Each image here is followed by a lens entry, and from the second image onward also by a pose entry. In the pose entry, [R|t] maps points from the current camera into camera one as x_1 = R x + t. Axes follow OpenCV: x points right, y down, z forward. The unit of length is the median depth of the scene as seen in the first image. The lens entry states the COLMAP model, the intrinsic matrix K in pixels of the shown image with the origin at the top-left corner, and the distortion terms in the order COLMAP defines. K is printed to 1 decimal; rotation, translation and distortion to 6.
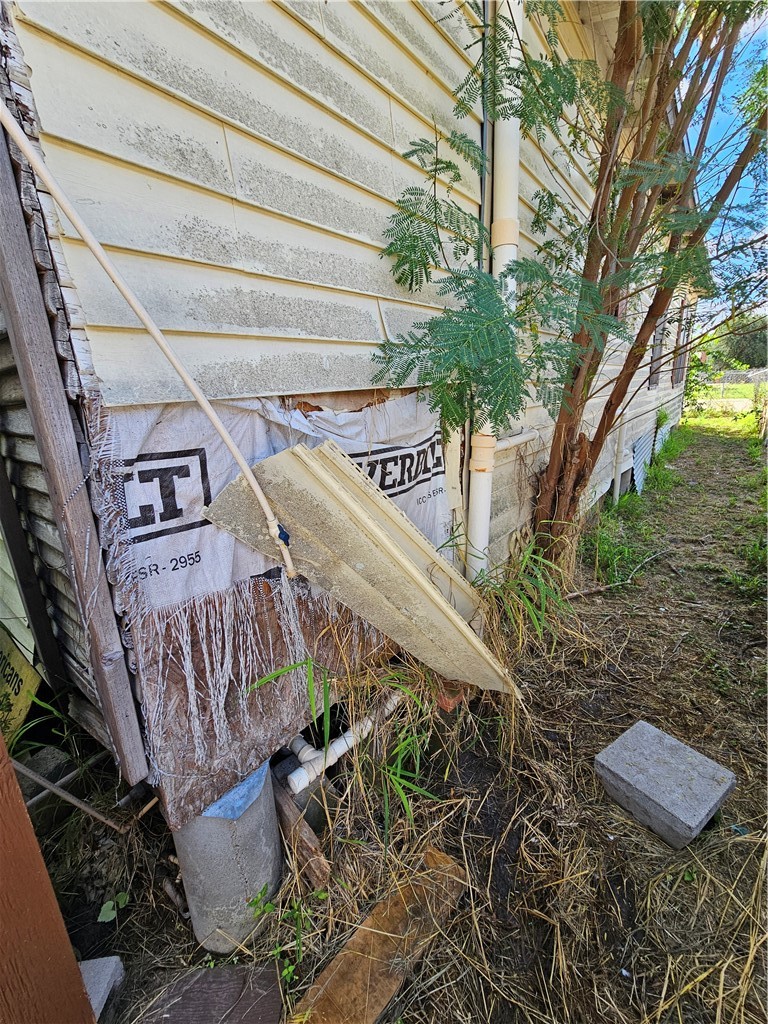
lens RADIAL K [[428.2, 0, 386.8], [0, 428.2, 509.0], [0, 0, 1]] dist [0.002376, 0.000334]
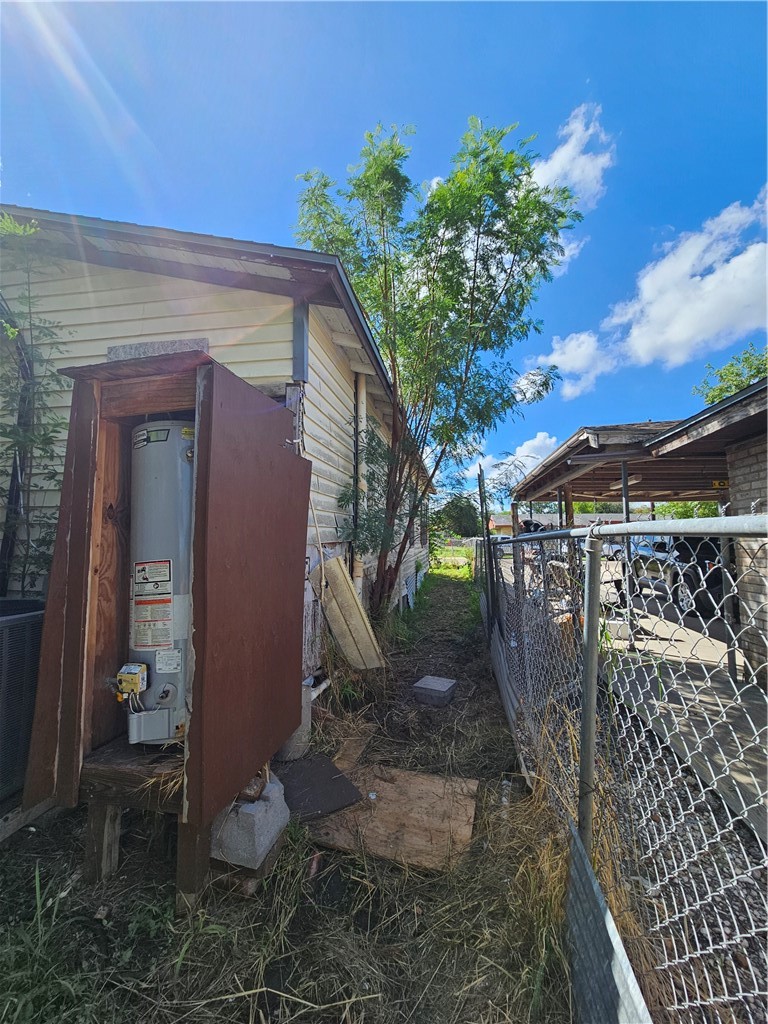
lens RADIAL K [[428.2, 0, 382.0], [0, 428.2, 505.4], [0, 0, 1]] dist [0.002376, 0.000334]
pose [[0.887472, 0.079905, 0.453882, -0.458635], [0.086036, 0.938816, -0.333501, 0.200752], [-0.452760, 0.335023, 0.826298, -0.687765]]
